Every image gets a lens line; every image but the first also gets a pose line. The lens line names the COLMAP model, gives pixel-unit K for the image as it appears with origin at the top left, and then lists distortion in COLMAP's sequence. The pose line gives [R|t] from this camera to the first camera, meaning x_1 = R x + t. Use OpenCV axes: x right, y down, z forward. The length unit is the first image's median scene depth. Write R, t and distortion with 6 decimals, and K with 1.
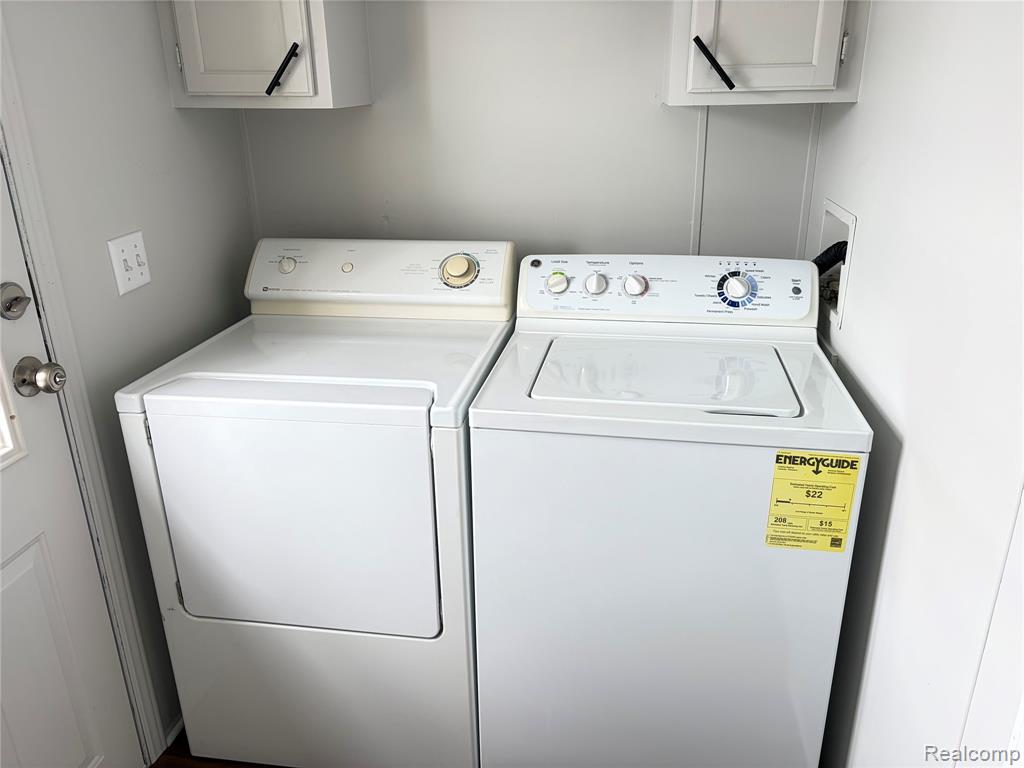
lens RADIAL K [[731.5, 0, 507.4], [0, 731.5, 401.0], [0, 0, 1]] dist [0.005730, -0.000783]
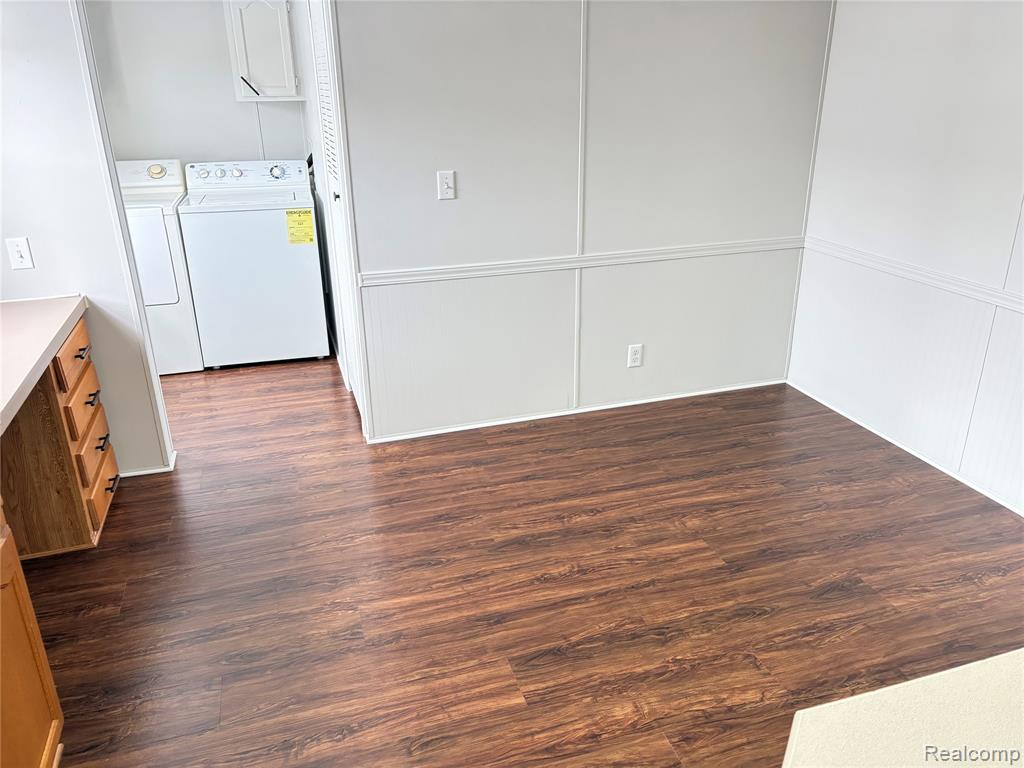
lens RADIAL K [[771.8, 0, 512.0], [0, 771.8, 384.0], [0, 0, 1]] dist [0.051007, -0.050884]
pose [[0.898141, -0.151159, 0.412909, -0.187097], [0.161119, 0.986876, 0.010819, 0.674722], [-0.409125, 0.056811, 0.910708, -1.760606]]
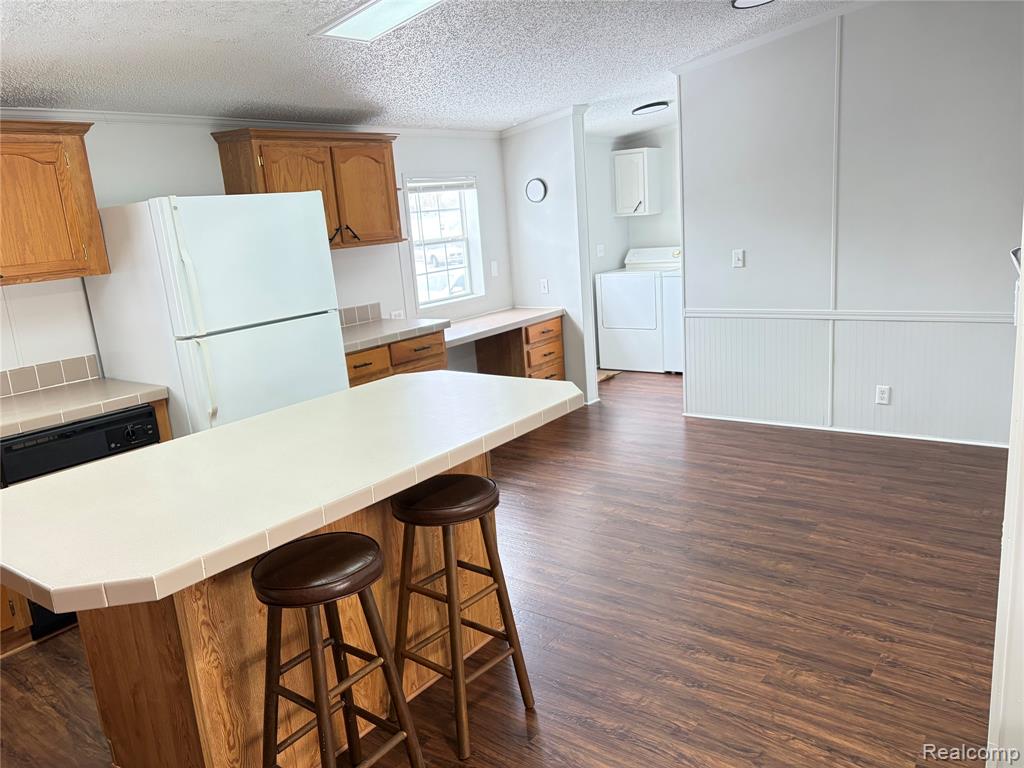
lens RADIAL K [[761.9, 0, 513.4], [0, 761.9, 402.9], [0, 0, 1]] dist [0.007834, 0.005156]
pose [[0.873956, 0.071737, -0.480681, 1.228271], [-0.132566, 0.986729, -0.093767, 1.144129], [0.467575, 0.145670, 0.871868, -2.932524]]
